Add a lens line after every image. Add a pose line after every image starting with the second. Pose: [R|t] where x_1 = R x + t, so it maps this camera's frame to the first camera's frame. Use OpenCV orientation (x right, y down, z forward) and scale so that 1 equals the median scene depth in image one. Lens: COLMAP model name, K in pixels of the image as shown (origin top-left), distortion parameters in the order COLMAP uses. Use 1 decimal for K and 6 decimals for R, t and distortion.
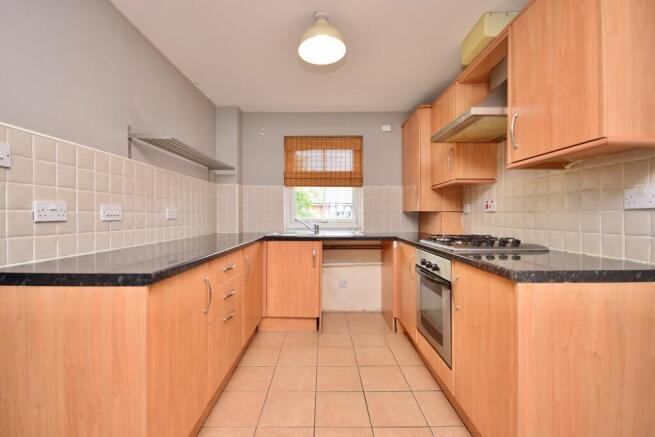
lens RADIAL K [[288.4, 0, 325.2], [0, 288.4, 219.1], [0, 0, 1]] dist [-0.011626, -0.000627]
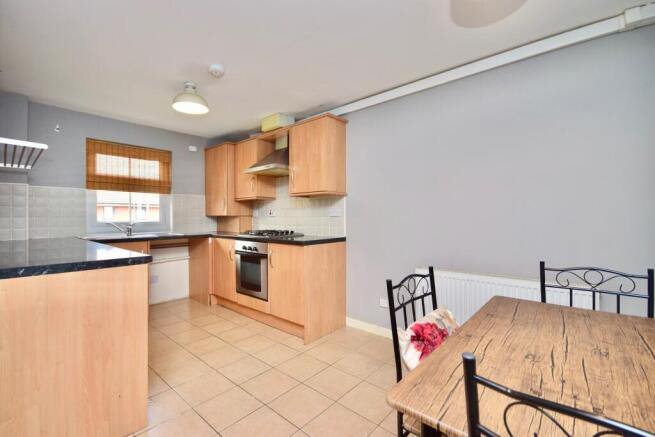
lens RADIAL K [[288.4, 0, 330.1], [0, 288.4, 216.8], [0, 0, 1]] dist [-0.011626, -0.000627]
pose [[0.646374, 0.000124, 0.763020, -0.371115], [0.010450, 0.999905, -0.009015, -0.003373], [-0.762949, 0.013800, 0.646311, -0.271700]]
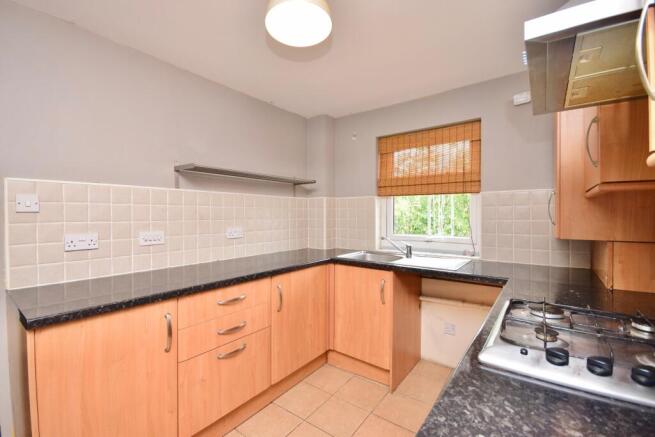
lens RADIAL K [[288.4, 0, 324.4], [0, 288.4, 217.5], [0, 0, 1]] dist [-0.011626, -0.000627]
pose [[0.793789, 0.005187, -0.608171, 0.265506], [-0.005694, 0.999983, 0.001097, -0.056460], [0.608166, 0.002593, 0.793805, 0.254460]]
